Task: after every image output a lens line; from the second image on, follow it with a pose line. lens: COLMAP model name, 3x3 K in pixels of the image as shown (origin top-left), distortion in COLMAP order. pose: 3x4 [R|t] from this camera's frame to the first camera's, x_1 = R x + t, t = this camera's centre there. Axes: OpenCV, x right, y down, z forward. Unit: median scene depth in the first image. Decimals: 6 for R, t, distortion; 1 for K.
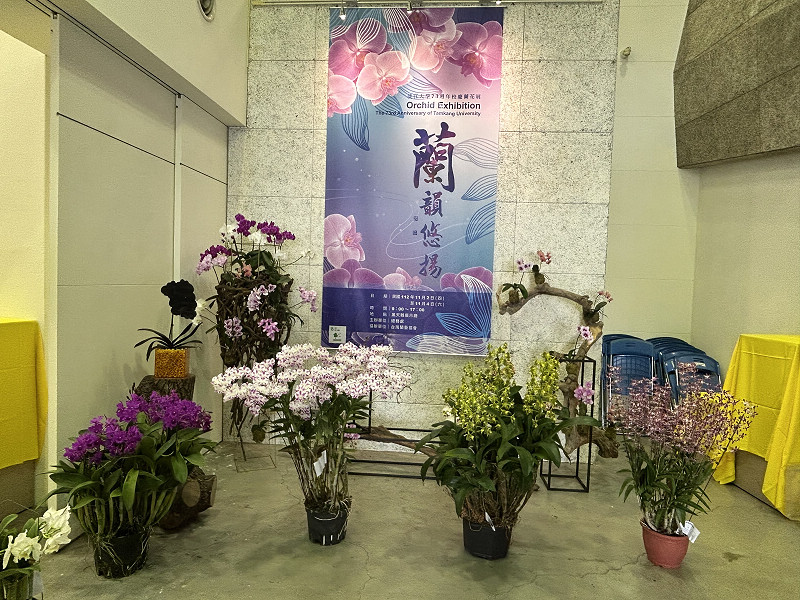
lens RADIAL K [[504.2, 0, 389.2], [0, 504.2, 310.0], [0, 0, 1]] dist [-0.026396, 0.016056]
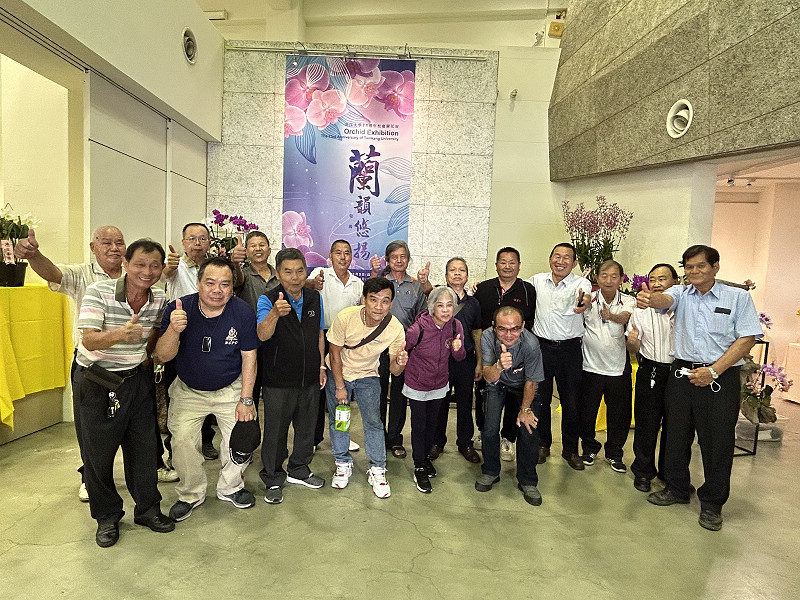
lens RADIAL K [[453.0, 0, 392.6], [0, 453.0, 302.4], [0, 0, 1]] dist [0.010377, -0.012159]
pose [[0.996425, 0.003551, 0.084402, 0.063233], [-0.004430, 0.999938, 0.010238, 0.038535], [-0.084360, -0.010576, 0.996379, -0.226388]]
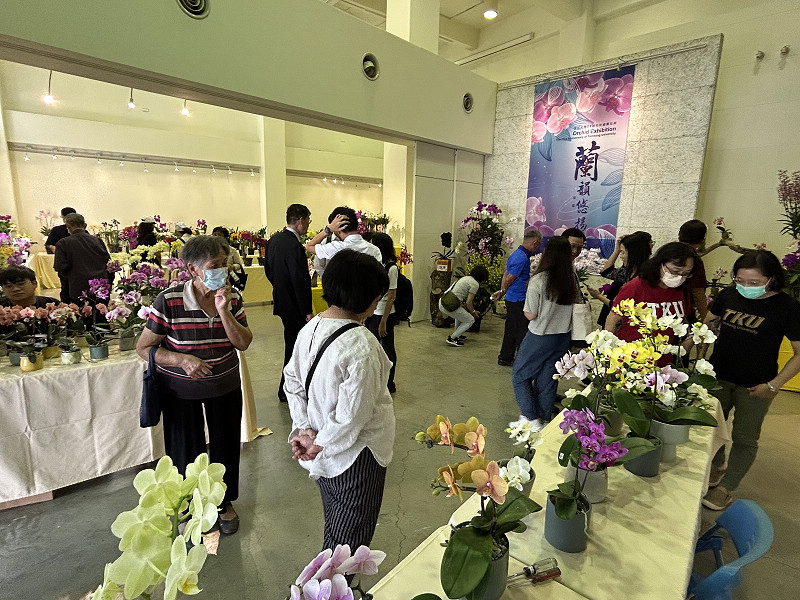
lens RADIAL K [[444.1, 0, 397.4], [0, 444.1, 303.3], [0, 0, 1]] dist [-0.001220, 0.005107]
pose [[0.775940, 0.101017, -0.622666, 0.598276], [-0.034999, 0.992468, 0.117397, 0.030283], [0.629836, -0.069300, 0.773631, -0.666936]]
